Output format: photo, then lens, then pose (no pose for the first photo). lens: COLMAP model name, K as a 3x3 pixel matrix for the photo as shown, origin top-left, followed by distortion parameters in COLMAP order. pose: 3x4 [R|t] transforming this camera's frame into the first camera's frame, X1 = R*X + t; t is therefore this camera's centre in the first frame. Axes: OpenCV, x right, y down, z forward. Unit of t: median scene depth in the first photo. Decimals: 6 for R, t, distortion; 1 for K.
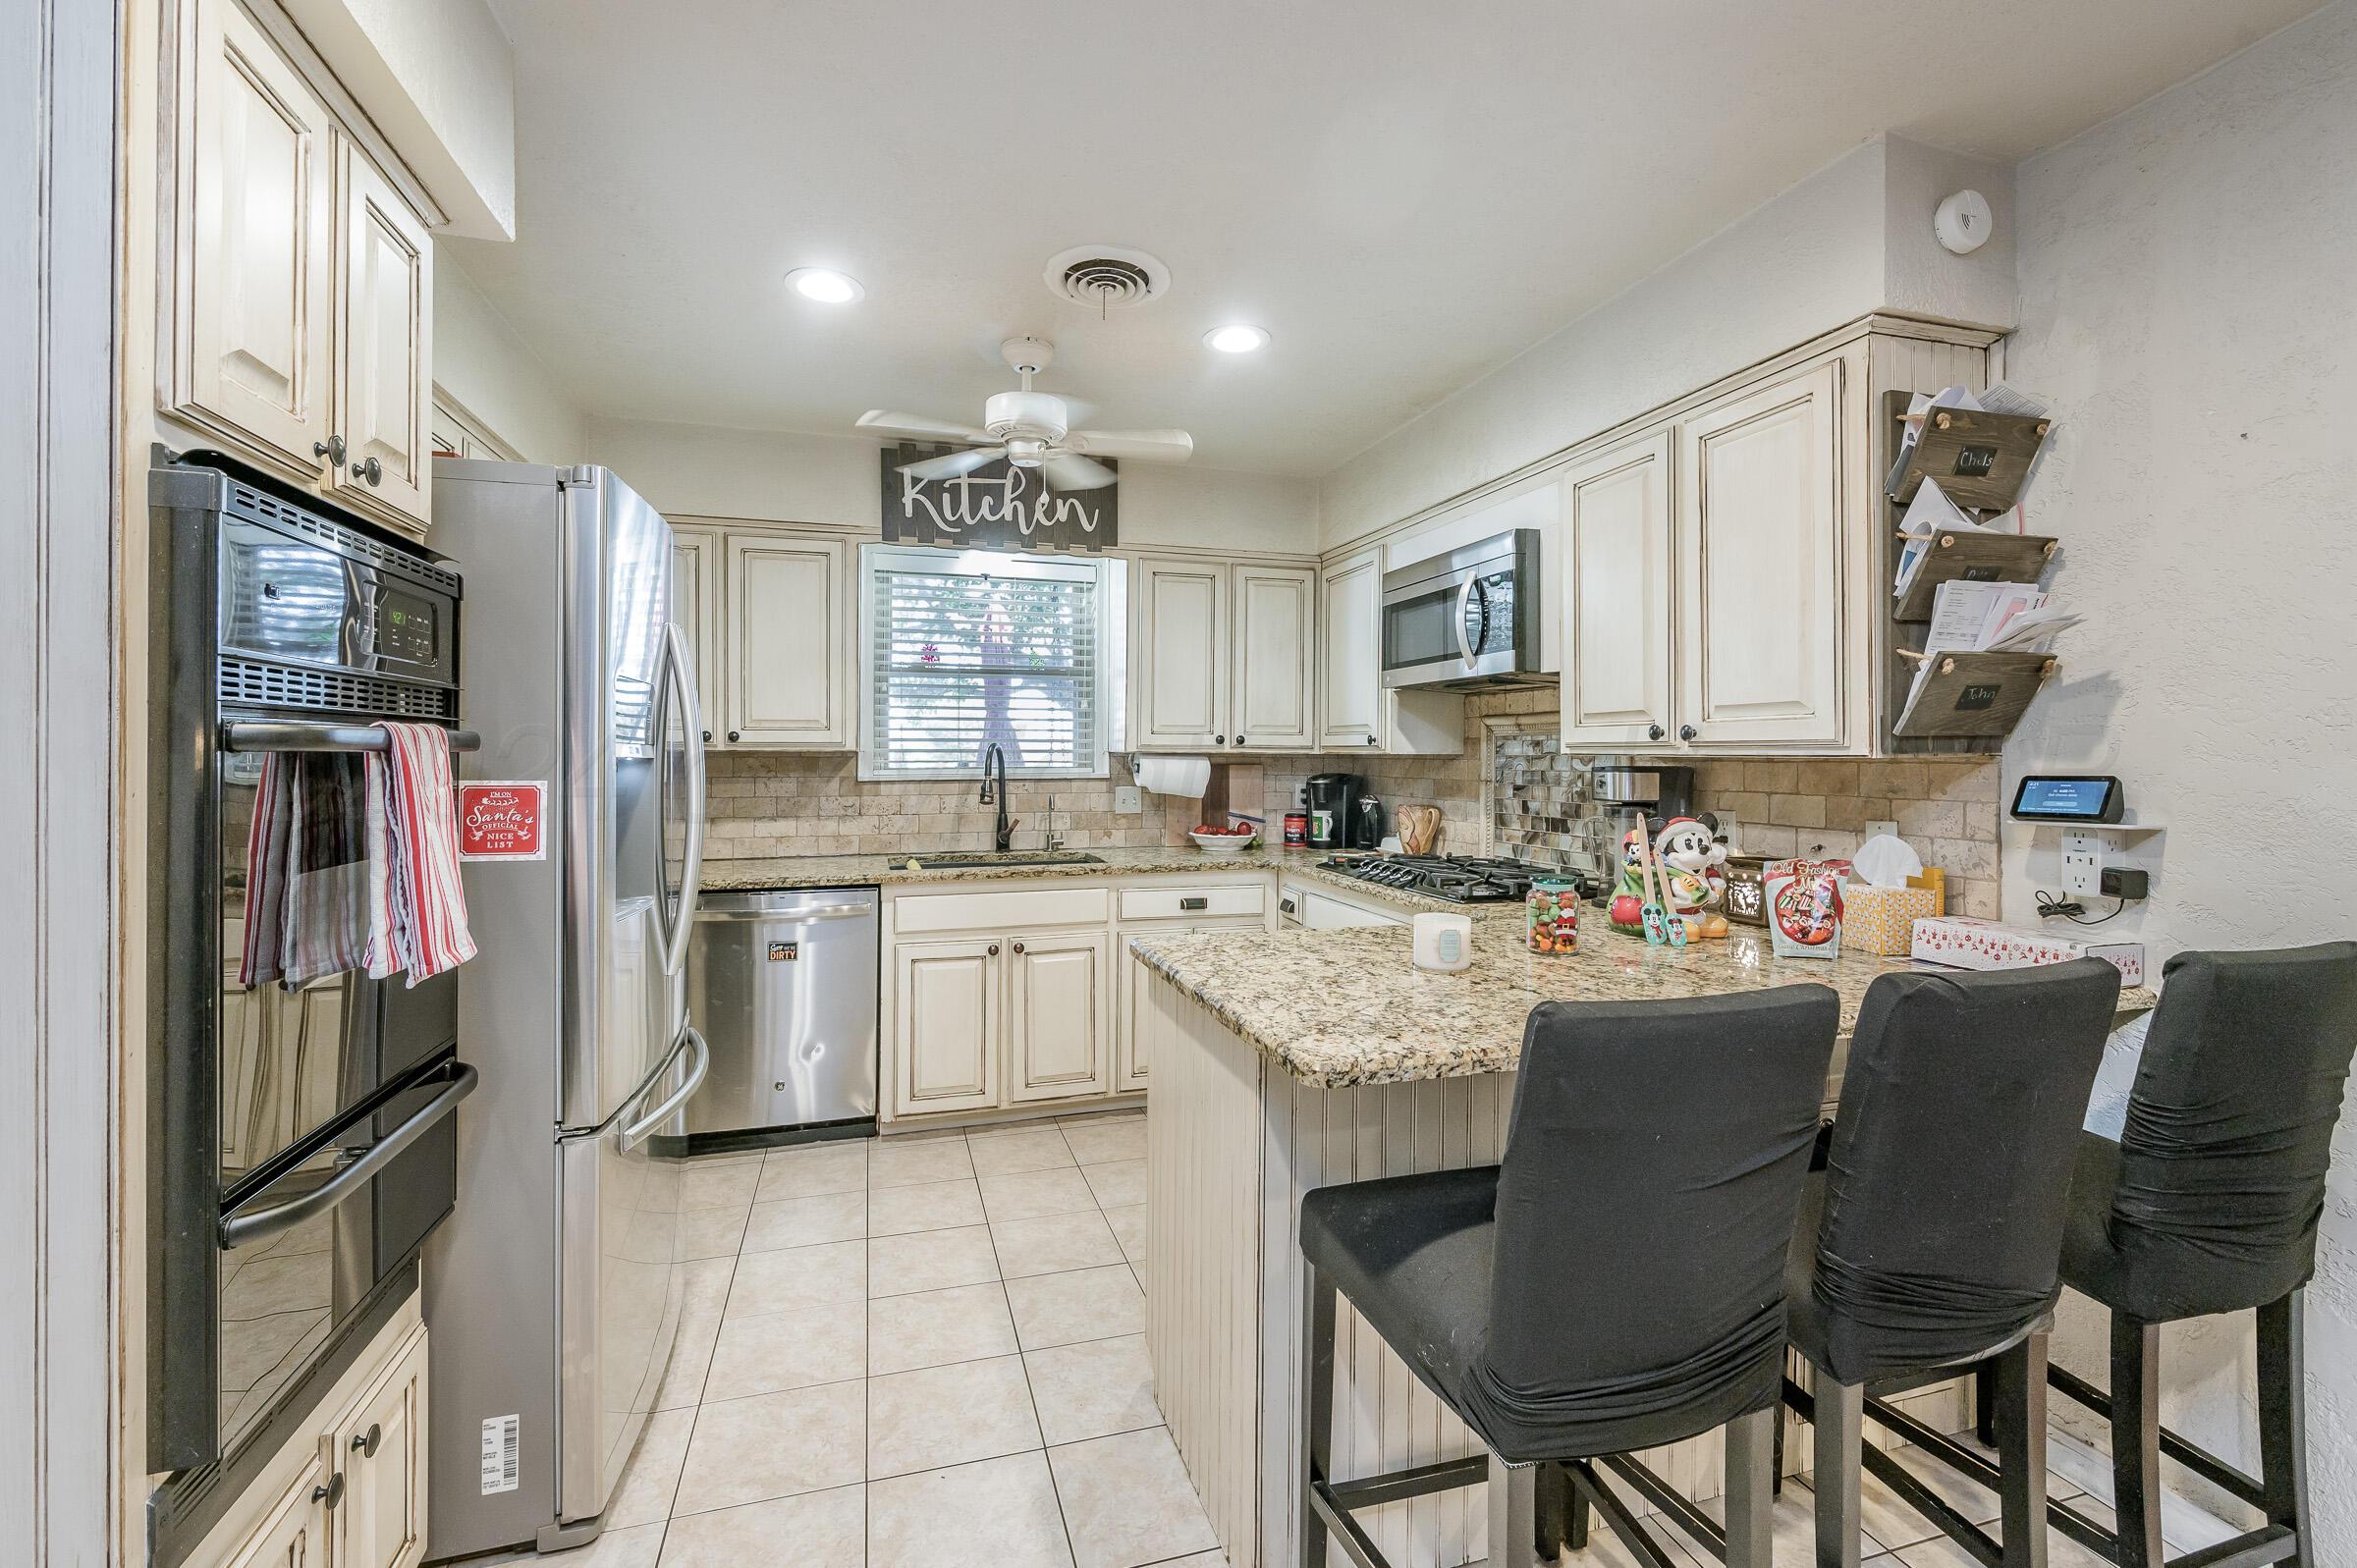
lens RADIAL K [[1023.8, 0, 1174.7], [0, 1023.8, 768.5], [0, 0, 1]] dist [-0.008914, 0.000533]
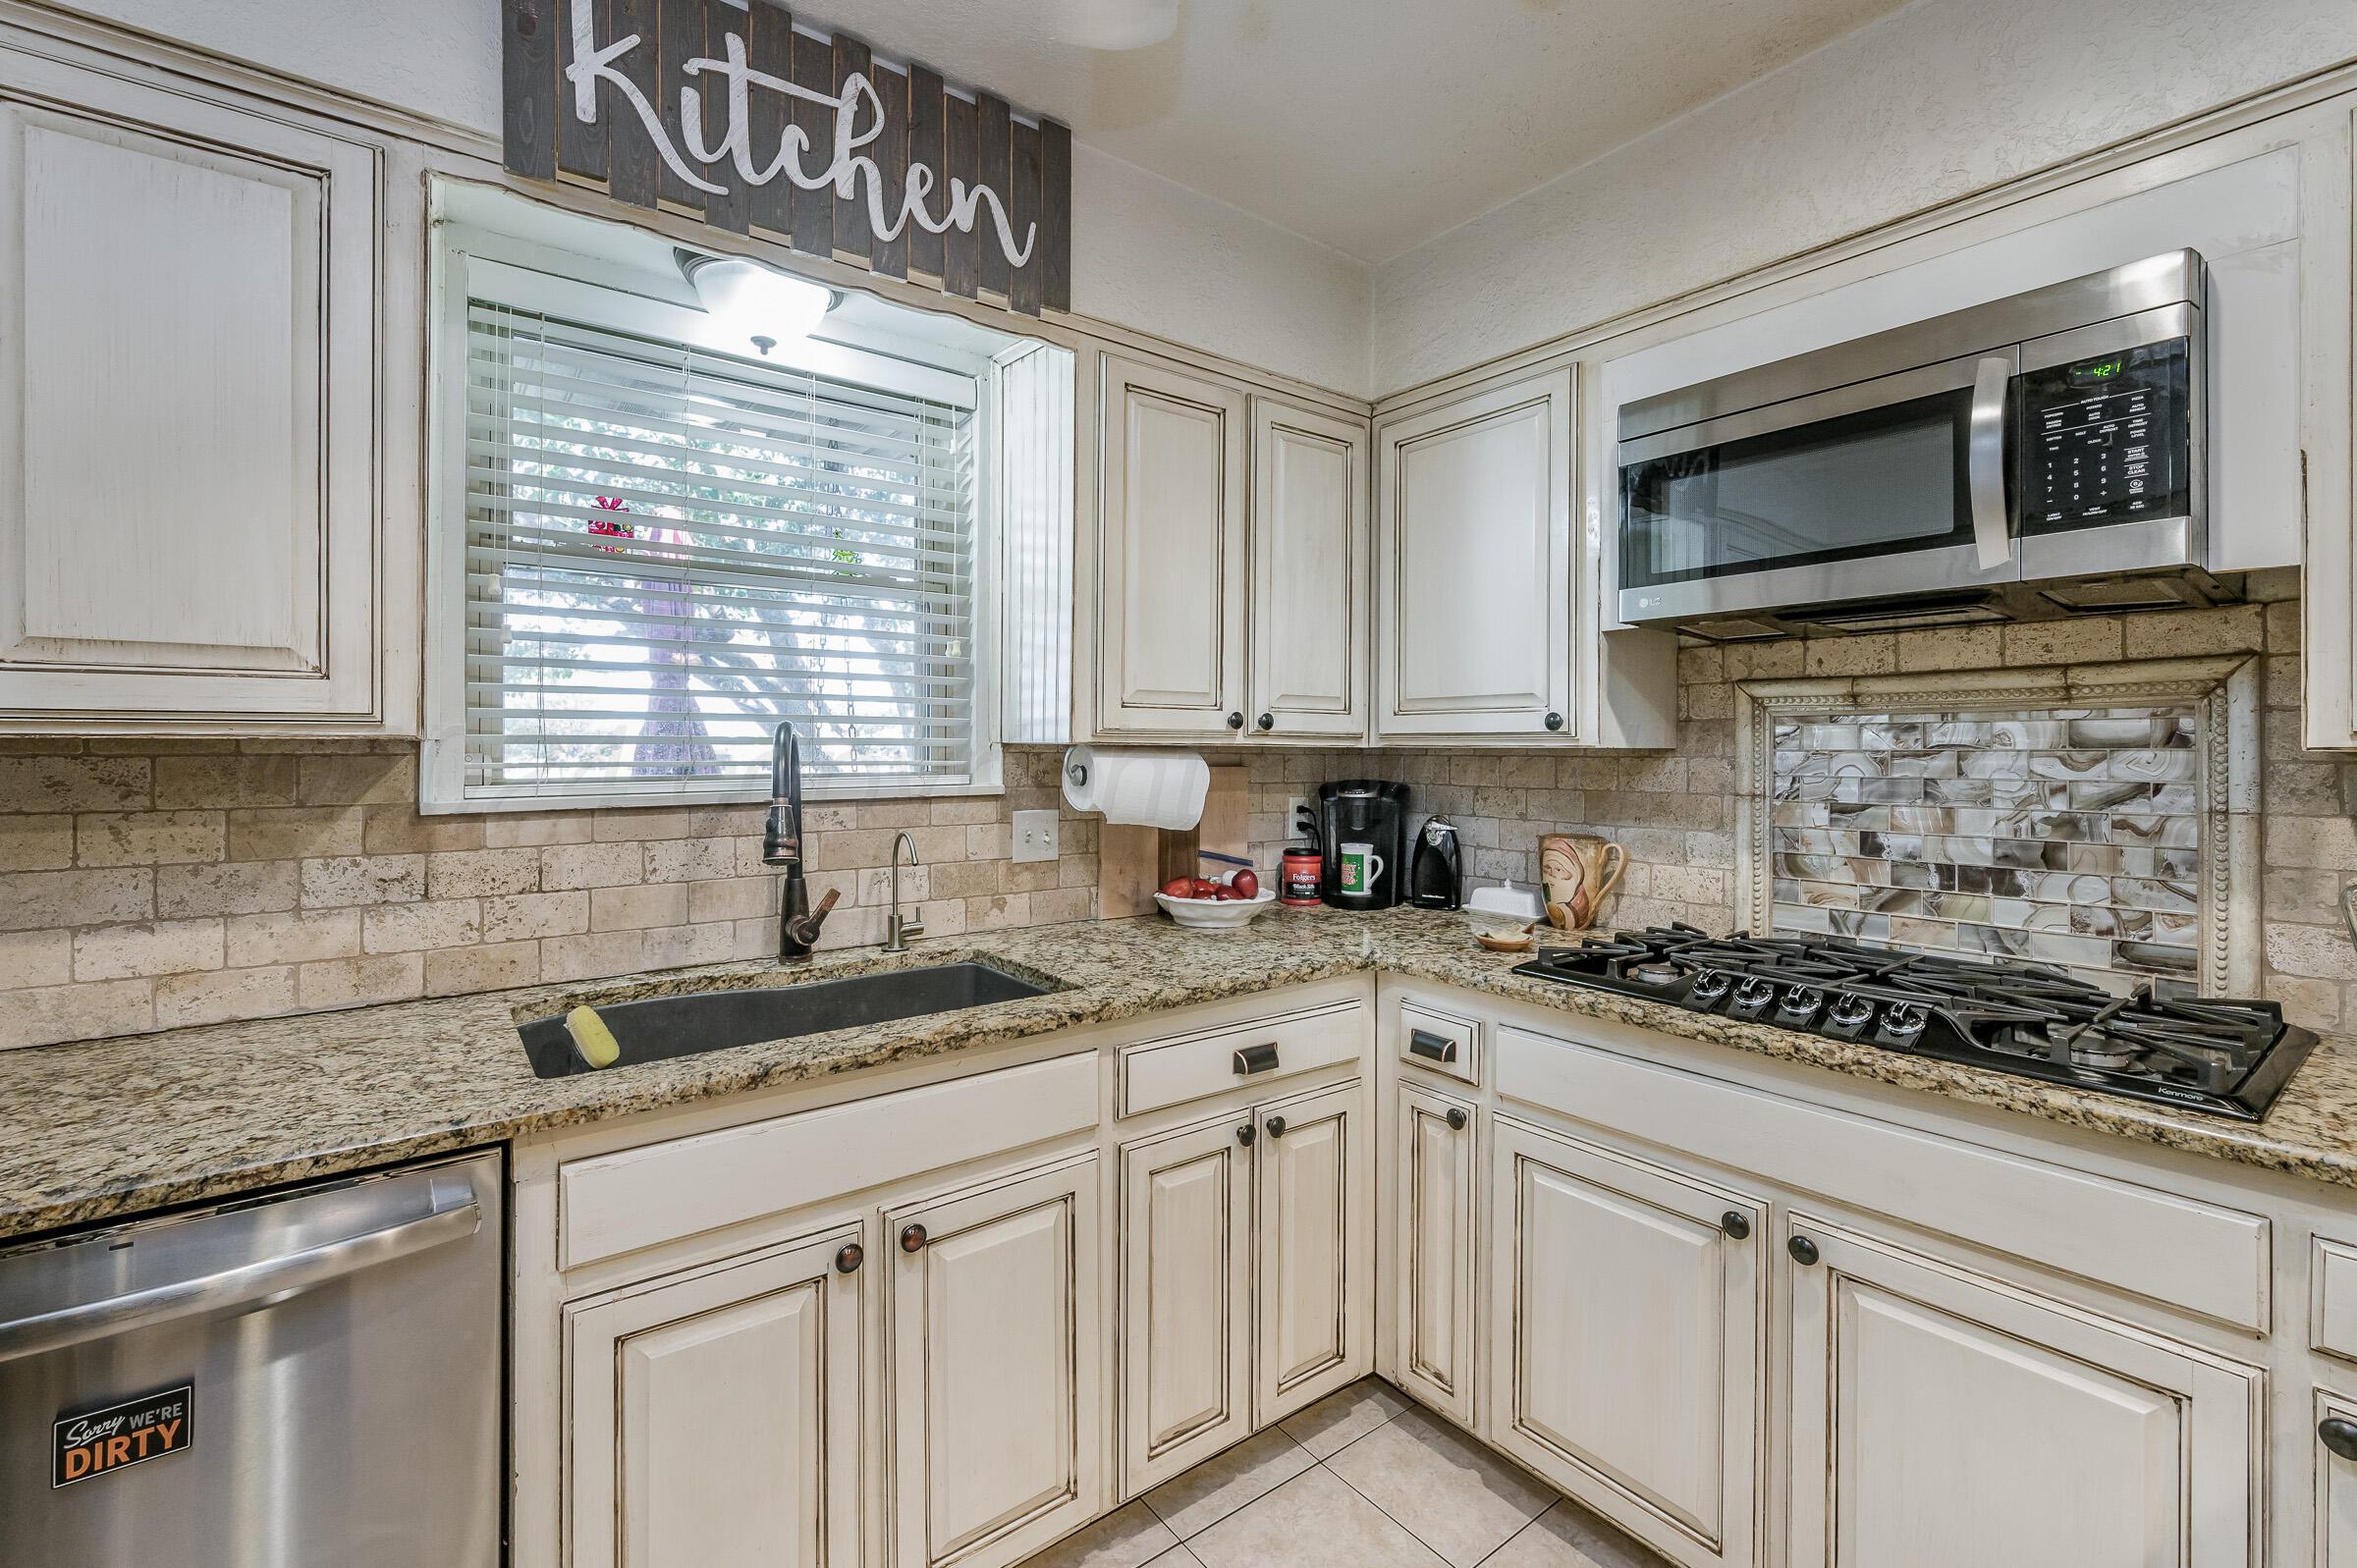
lens RADIAL K [[1023.8, 0, 1181.4], [0, 1023.8, 758.4], [0, 0, 1]] dist [-0.008914, 0.000533]
pose [[0.937408, -0.002704, 0.348222, -0.173769], [0.004193, 0.999985, -0.003523, -0.007129], [-0.348207, 0.004763, 0.937406, 0.537026]]
